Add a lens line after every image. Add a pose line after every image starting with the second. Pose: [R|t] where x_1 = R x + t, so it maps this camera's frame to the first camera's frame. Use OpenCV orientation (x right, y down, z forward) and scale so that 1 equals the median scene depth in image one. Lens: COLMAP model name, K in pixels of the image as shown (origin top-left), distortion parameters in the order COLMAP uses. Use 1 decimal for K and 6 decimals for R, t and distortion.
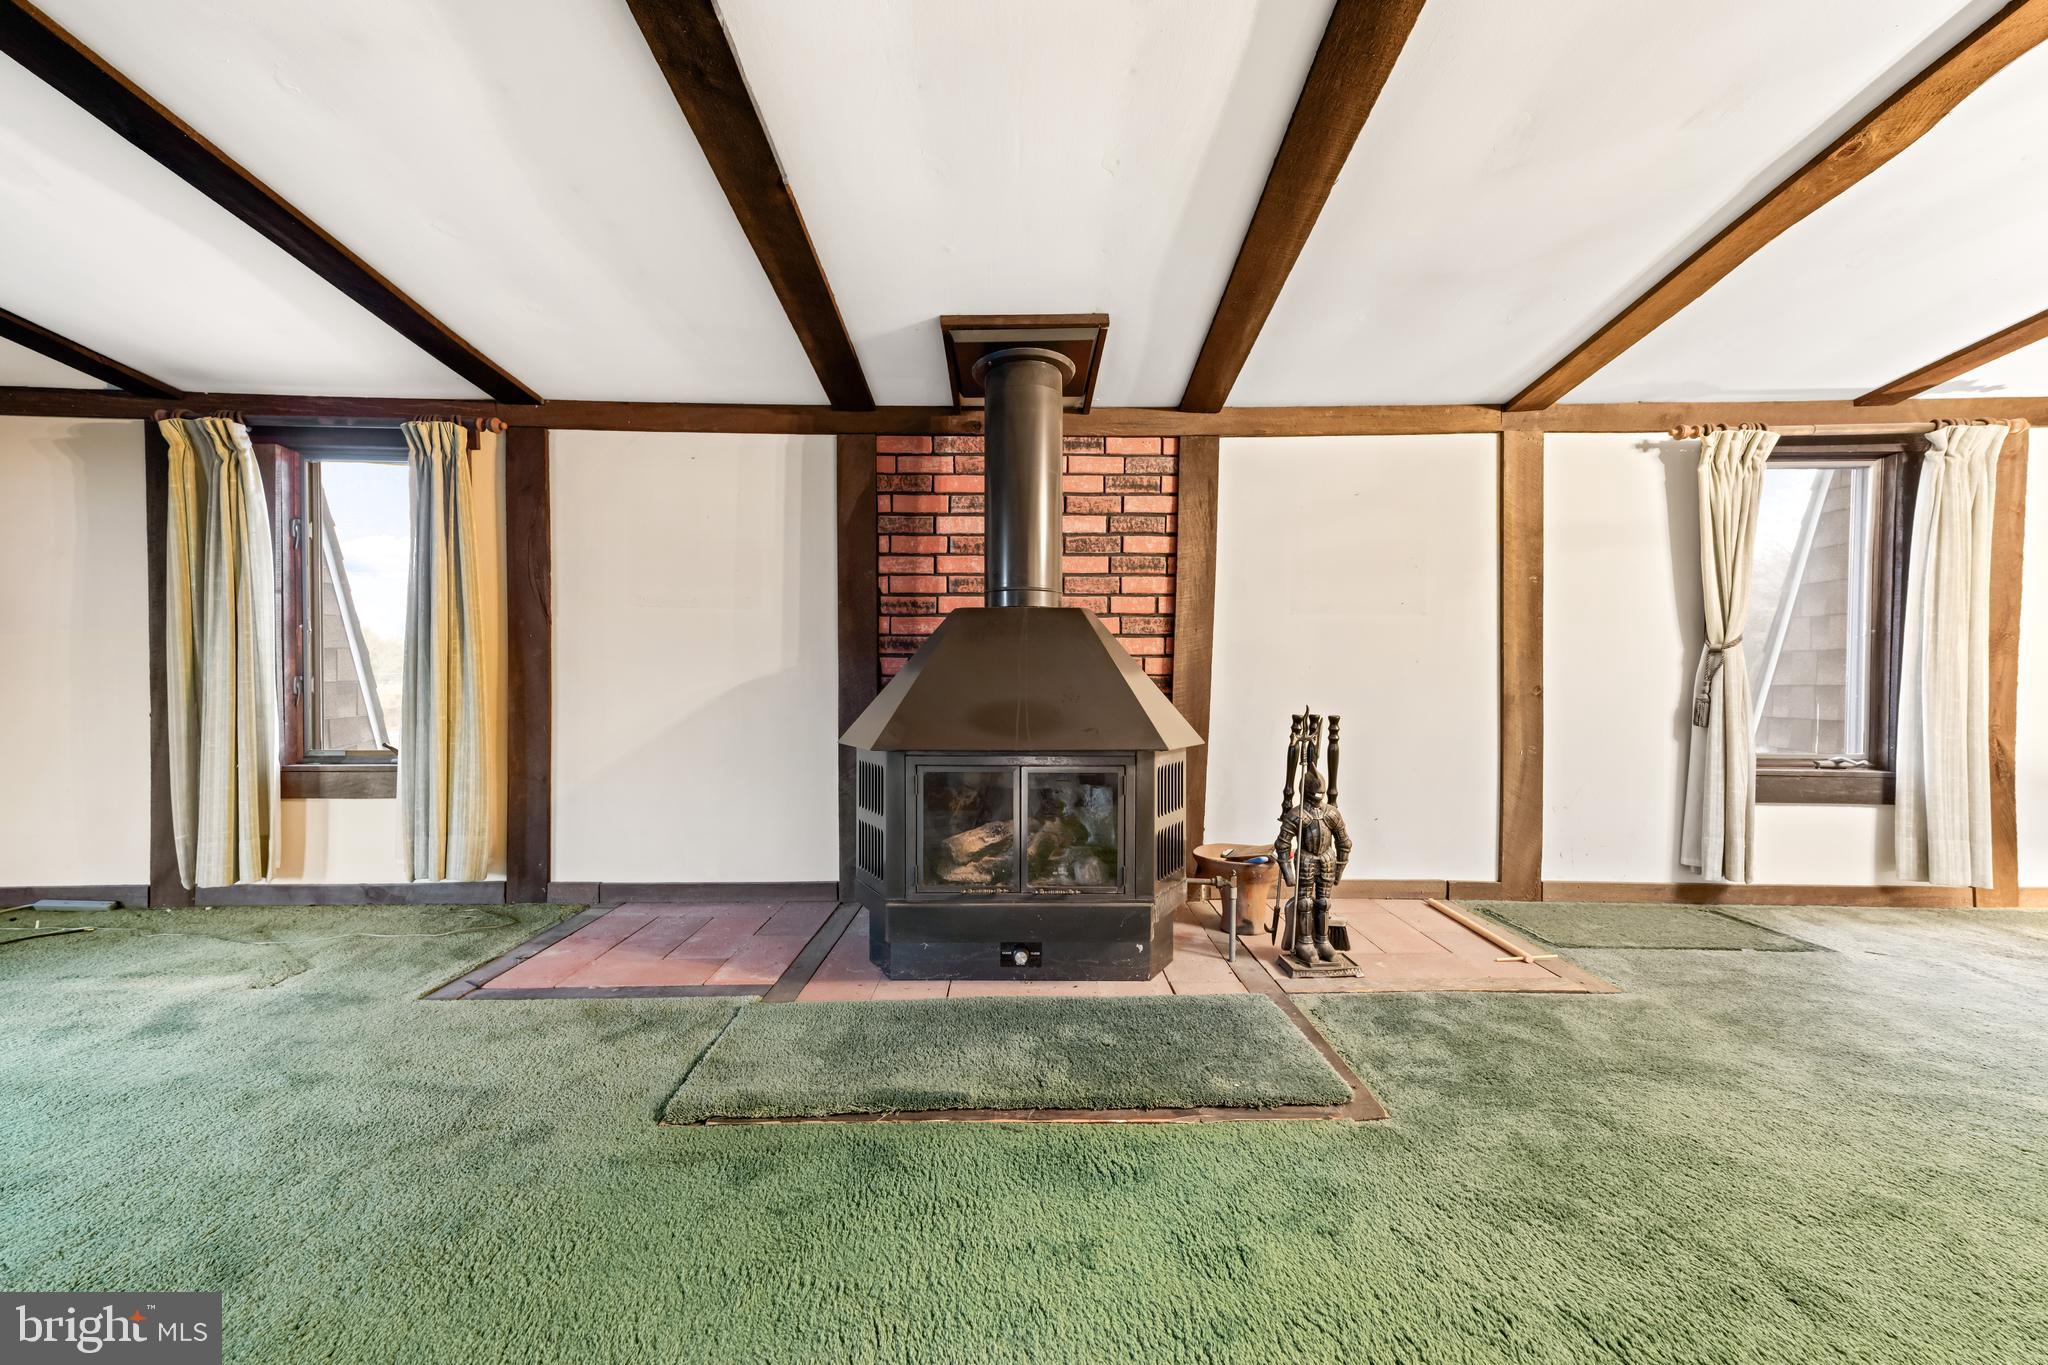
lens RADIAL K [[886.2, 0, 1034.8], [0, 886.2, 654.7], [0, 0, 1]] dist [0.010864, 0.001088]
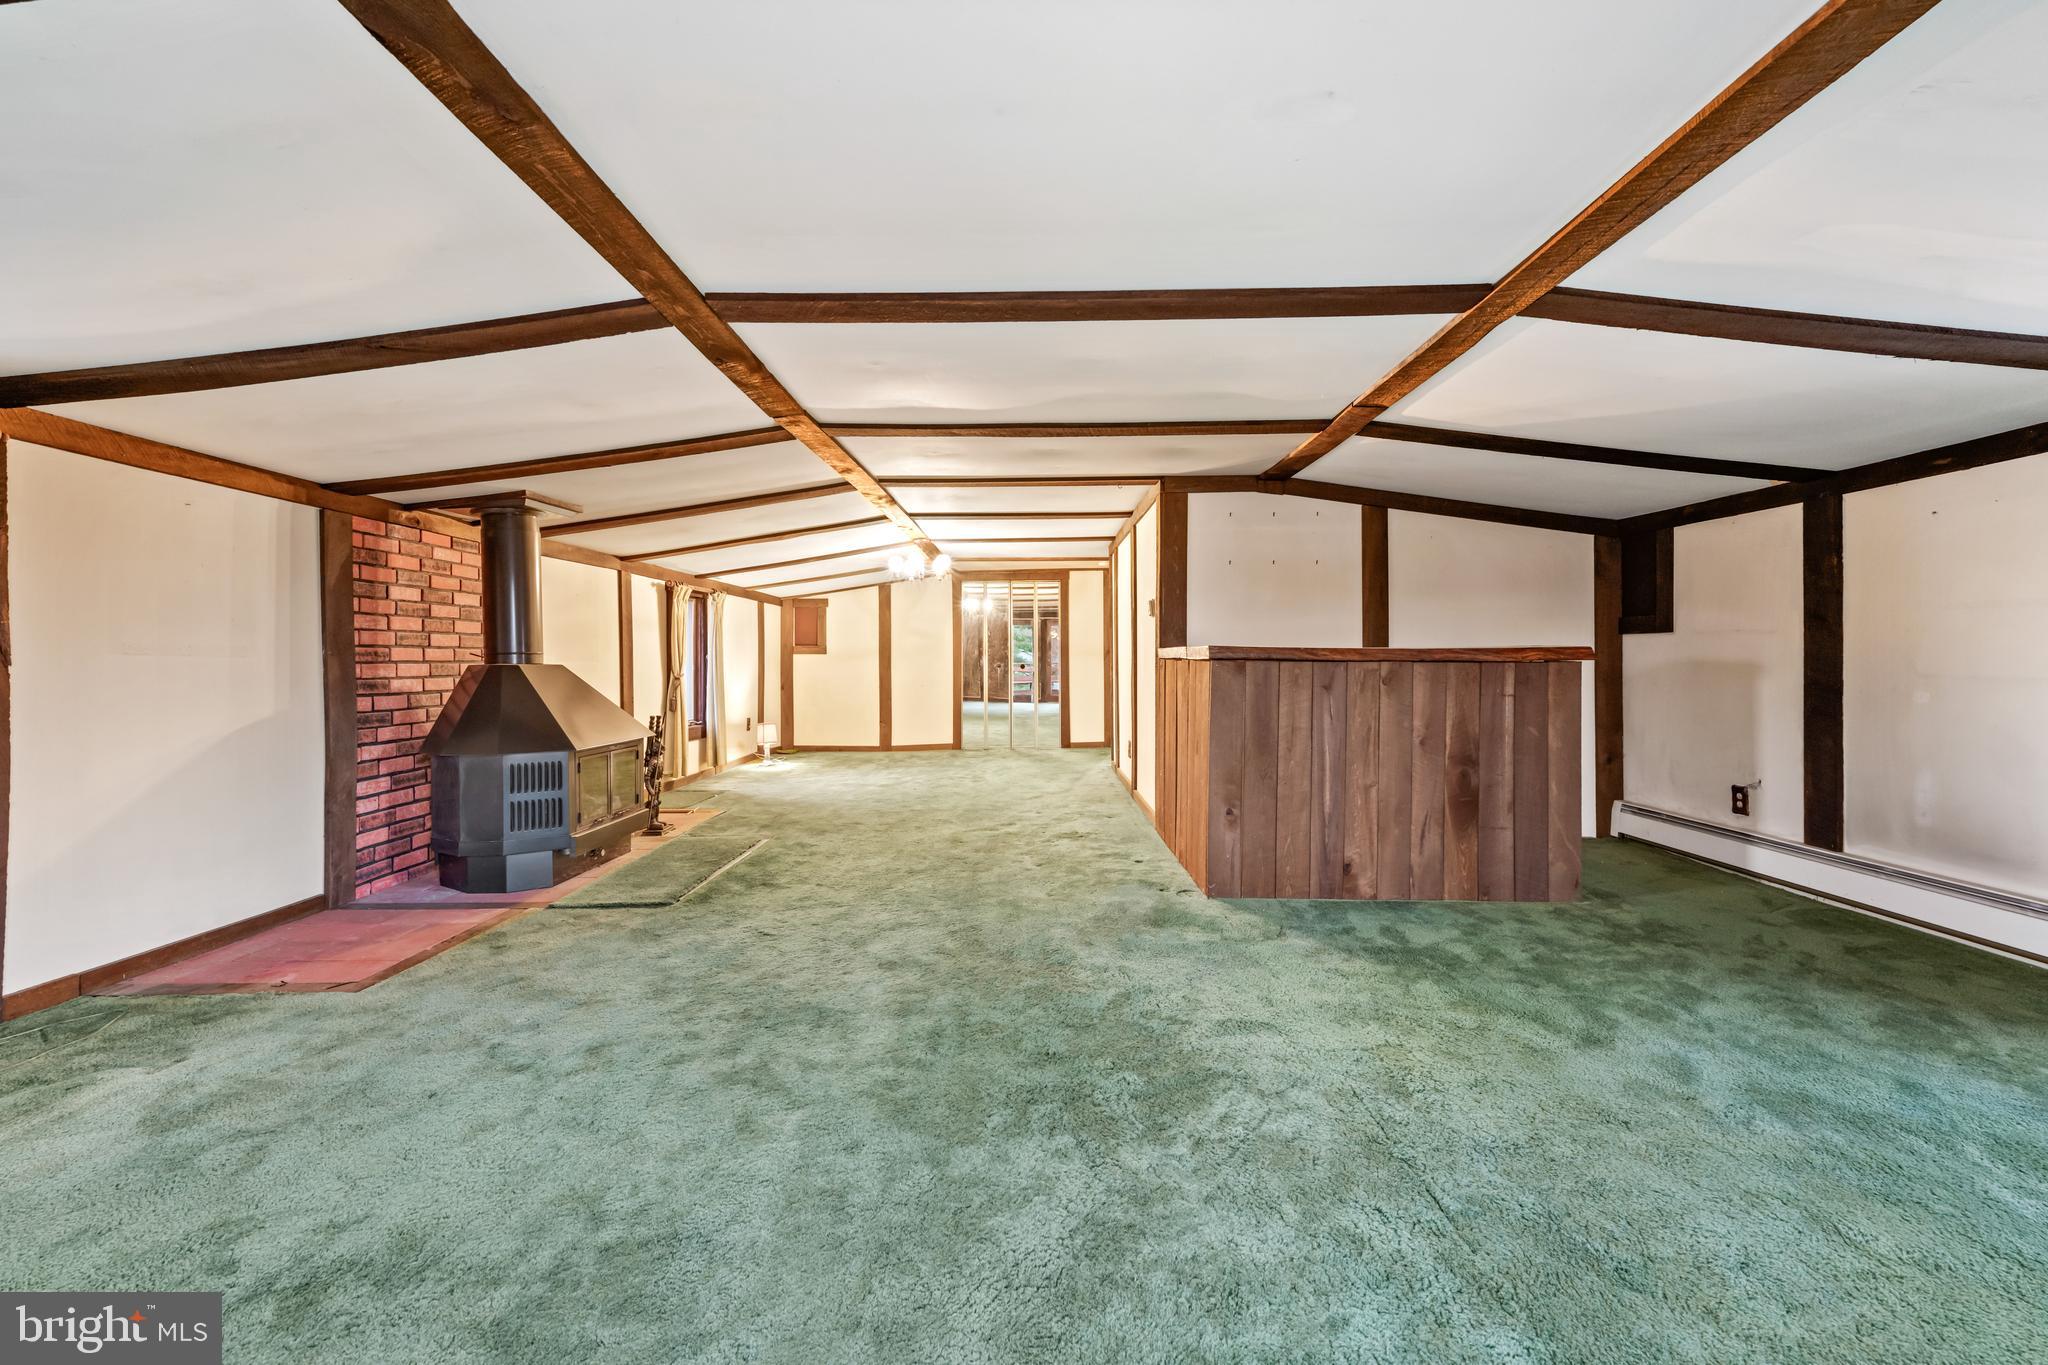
lens RADIAL K [[793.2, 0, 1026.9], [0, 793.2, 668.5], [0, 0, 1]] dist [0.022631, 0.000336]
pose [[0.023449, -0.009721, 0.999678, -1.252349], [0.034013, 0.999382, 0.008920, -0.015192], [-0.999146, 0.033793, 0.023765, 0.056095]]
